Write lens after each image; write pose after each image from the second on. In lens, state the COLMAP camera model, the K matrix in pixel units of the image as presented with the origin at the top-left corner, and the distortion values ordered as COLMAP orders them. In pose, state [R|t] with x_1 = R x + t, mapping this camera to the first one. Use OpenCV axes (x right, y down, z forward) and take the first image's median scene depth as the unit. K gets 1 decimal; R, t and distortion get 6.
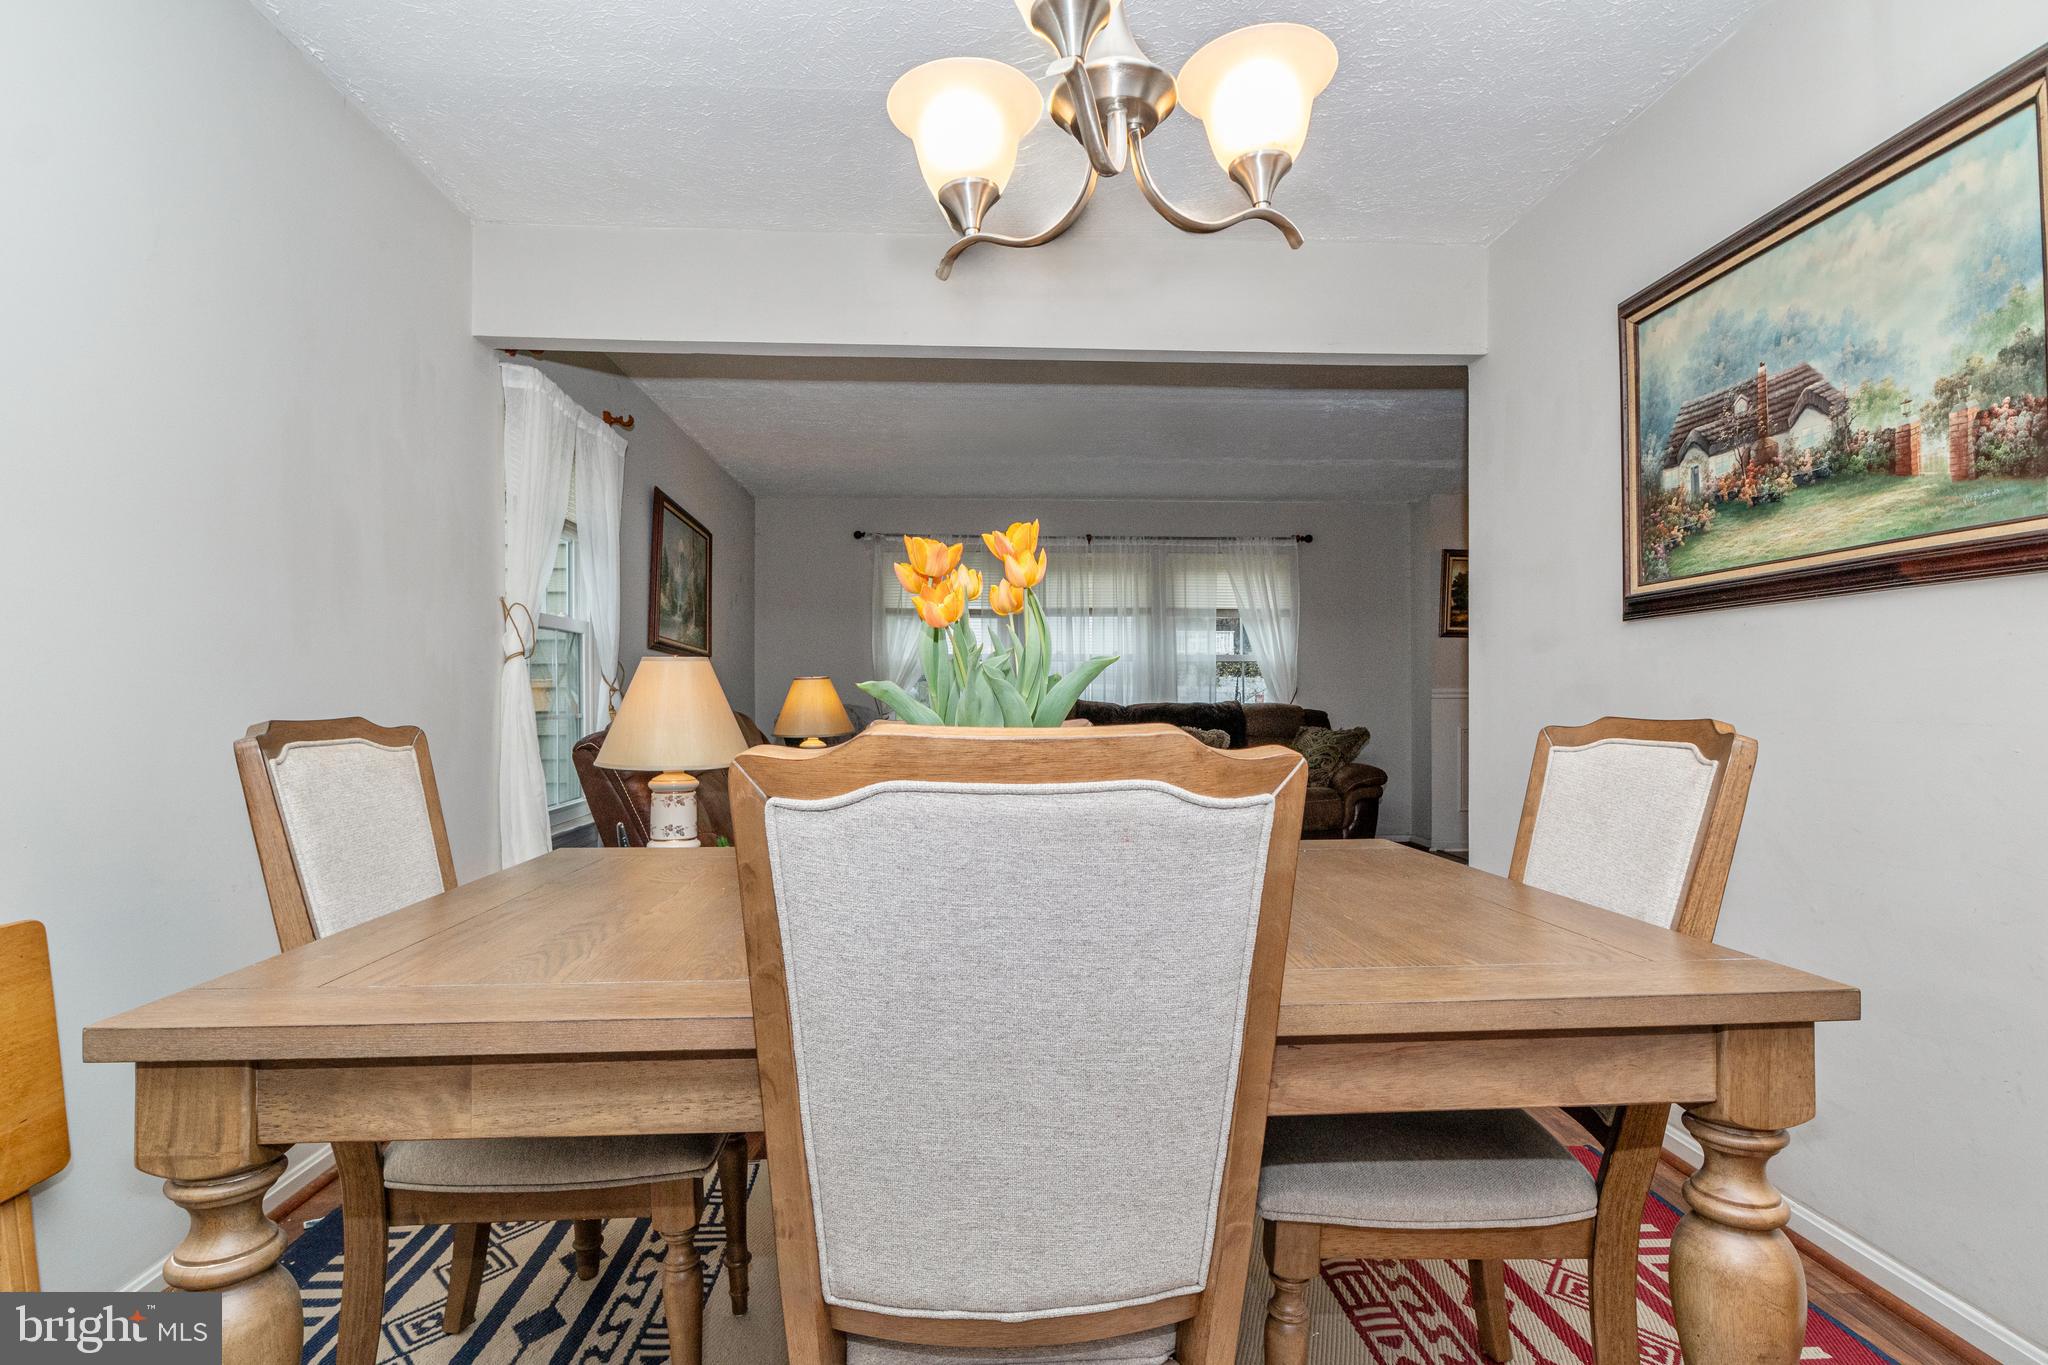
lens RADIAL K [[1040.9, 0, 1022.2], [0, 1040.9, 695.7], [0, 0, 1]] dist [-0.000226, -0.000165]
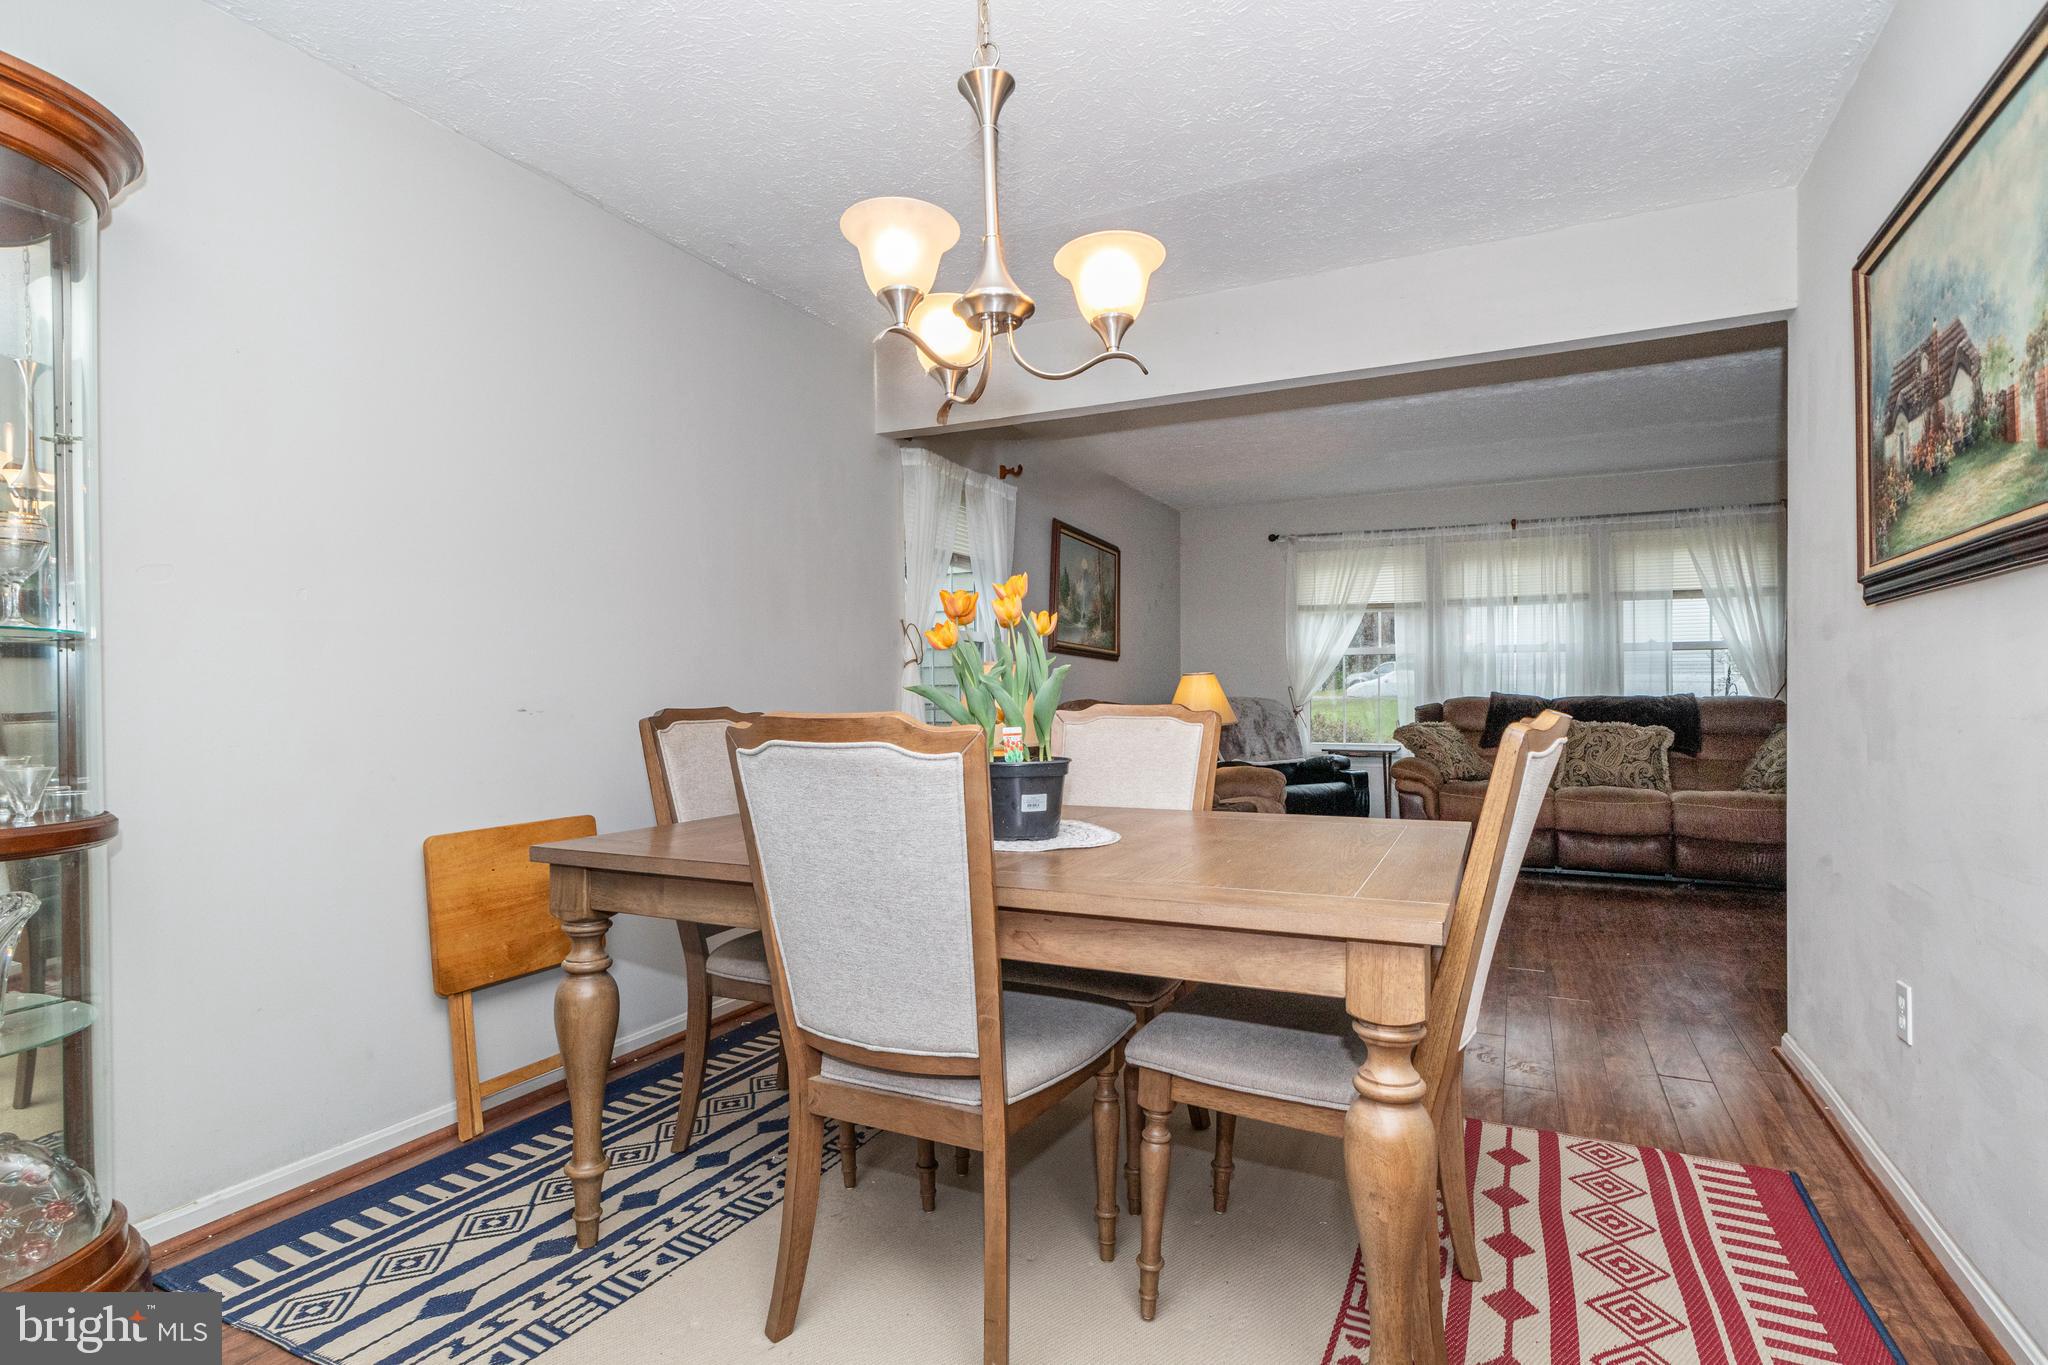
lens RADIAL K [[1046.9, 0, 1018.3], [0, 1046.9, 694.2], [0, 0, 1]] dist [-0.031210, 0.032825]
pose [[0.868849, -0.002693, -0.495069, 0.403751], [0.005399, 0.999977, 0.004035, -0.002470], [0.495047, -0.006179, 0.868844, -0.152199]]
